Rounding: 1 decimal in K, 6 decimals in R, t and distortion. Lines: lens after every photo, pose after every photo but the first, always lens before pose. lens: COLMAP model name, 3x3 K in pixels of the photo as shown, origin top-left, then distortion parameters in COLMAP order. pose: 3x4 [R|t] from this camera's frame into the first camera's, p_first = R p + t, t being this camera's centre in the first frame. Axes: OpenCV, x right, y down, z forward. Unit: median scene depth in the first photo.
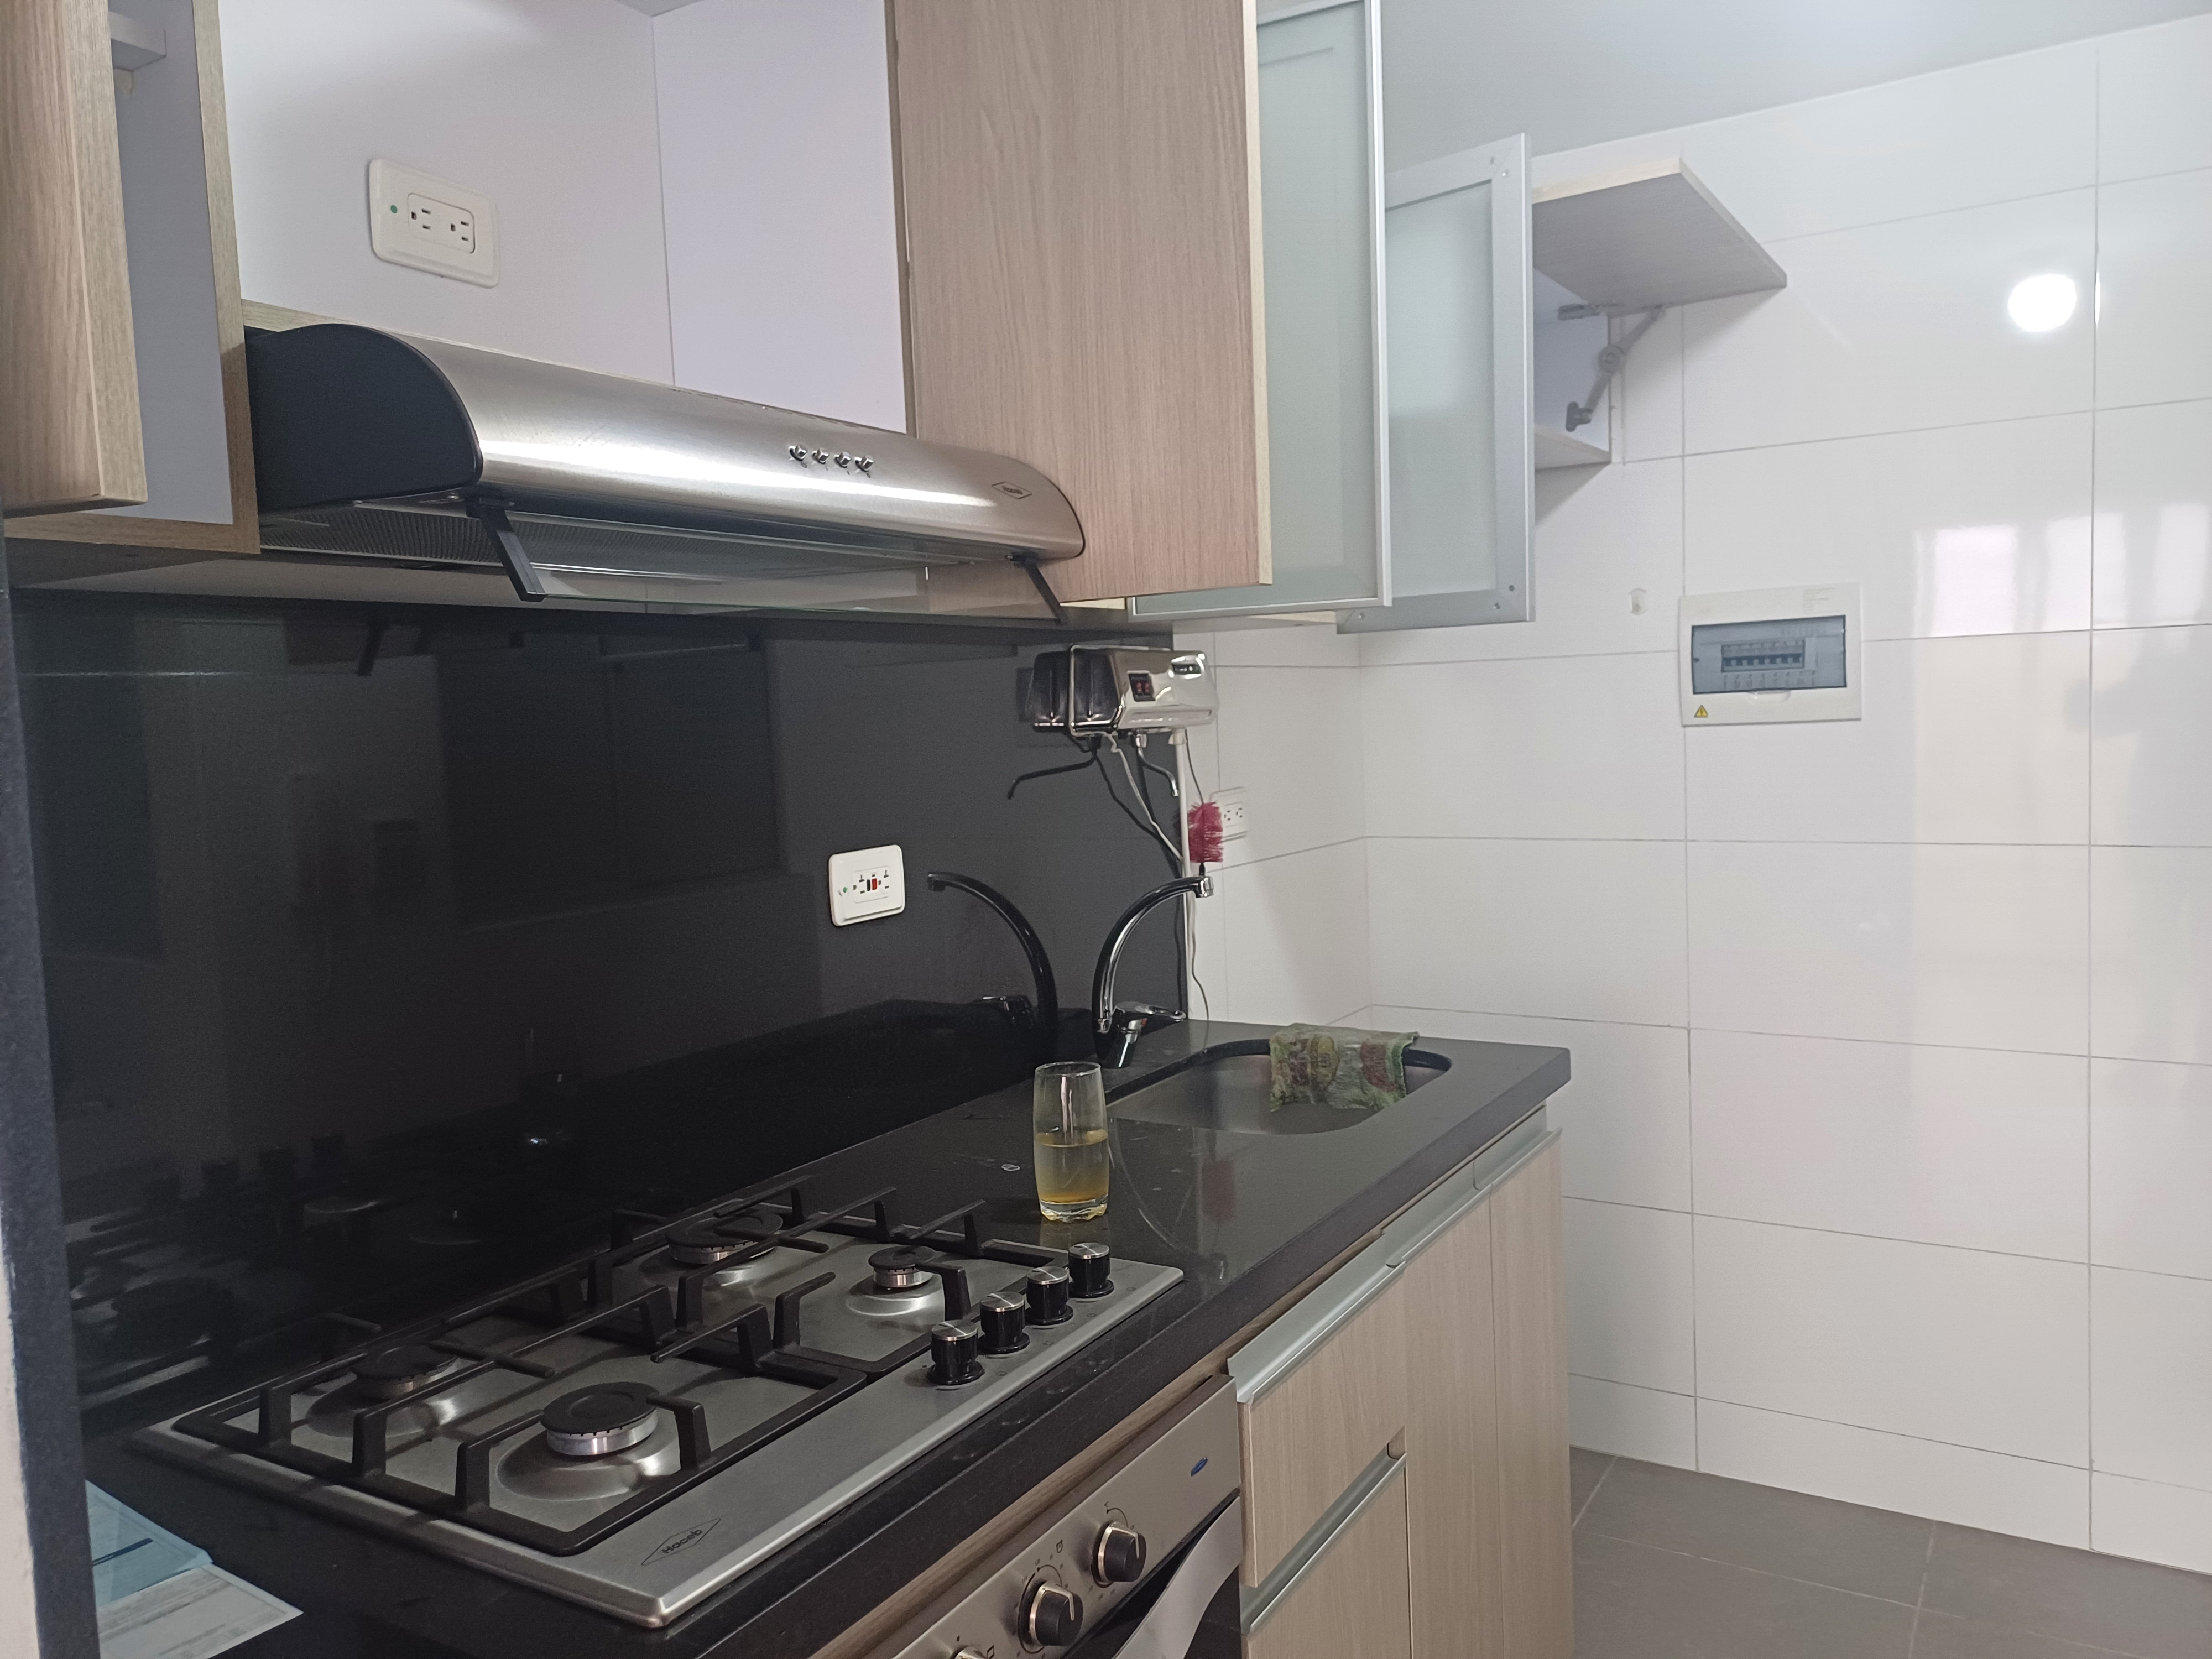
lens RADIAL K [[1635.4, 0, 1124.9], [0, 1635.4, 833.5], [0, 0, 1]] dist [0.077223, -0.087124]
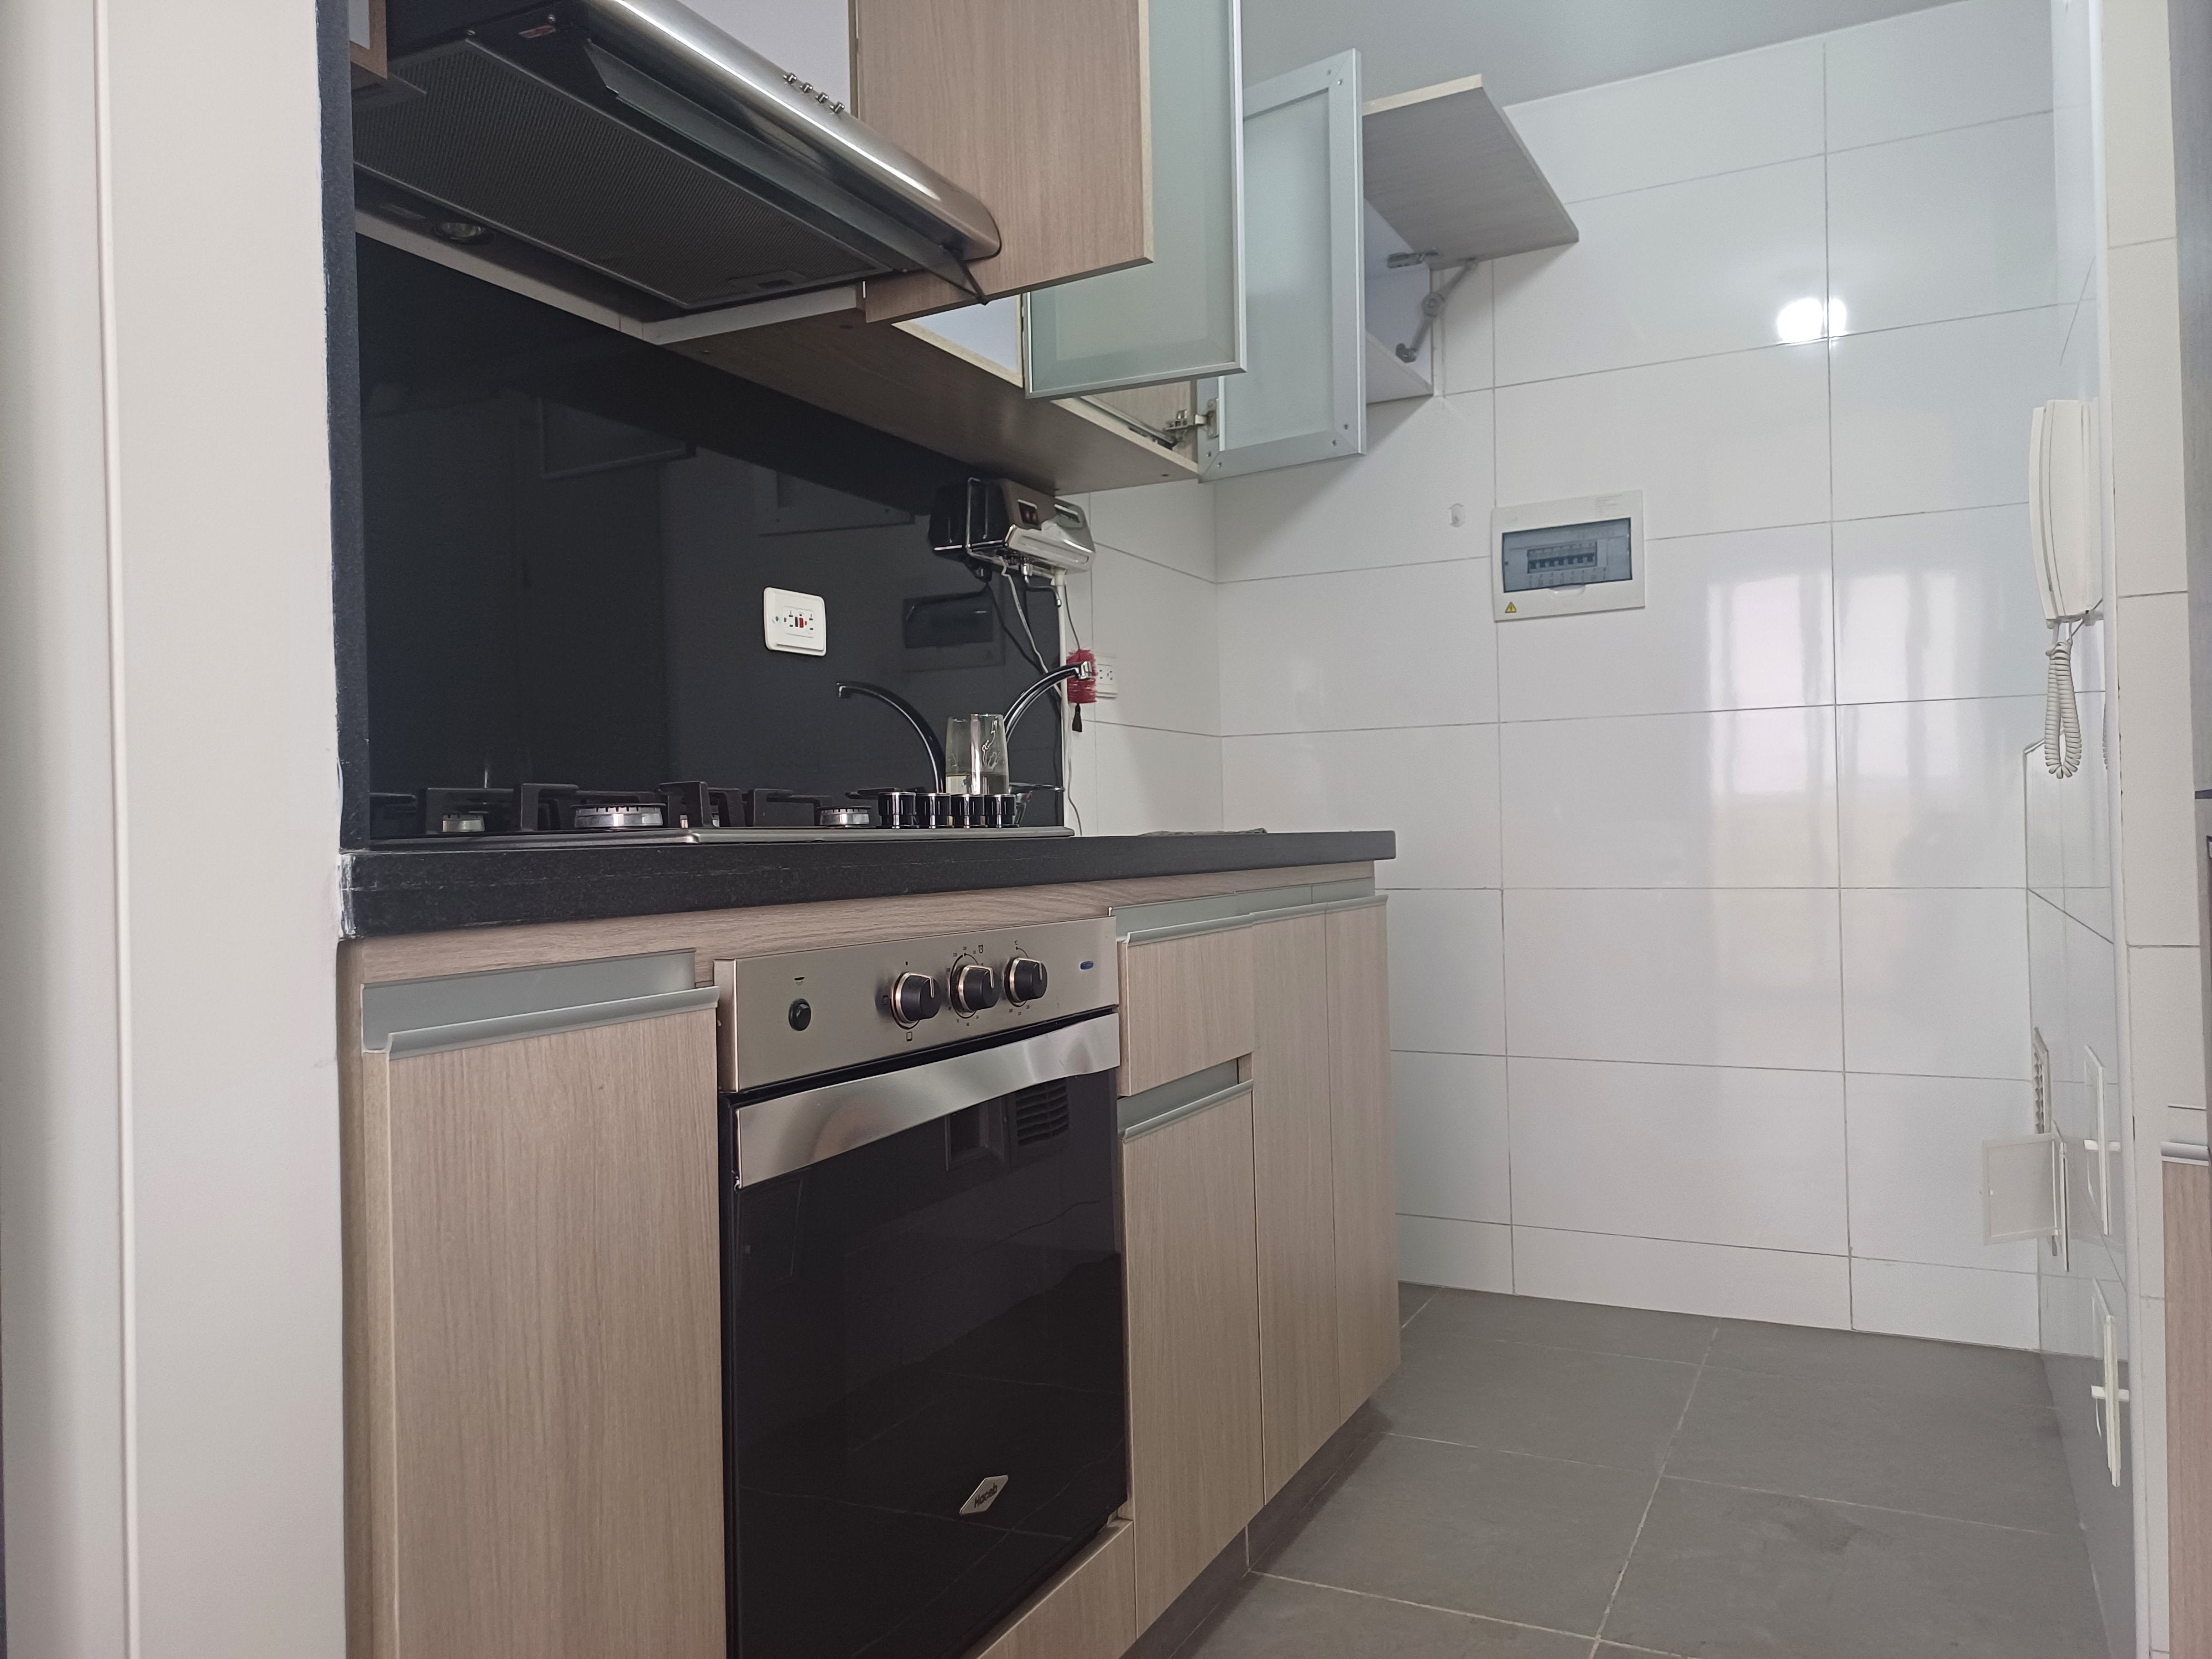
lens RADIAL K [[1624.2, 0, 1099.0], [0, 1624.2, 835.0], [0, 0, 1]] dist [0.110659, -0.169547]
pose [[0.997161, 0.016810, 0.073399, -0.017975], [-0.011081, 0.996909, -0.077777, 0.188629], [-0.074480, 0.076743, 0.994265, -0.105241]]
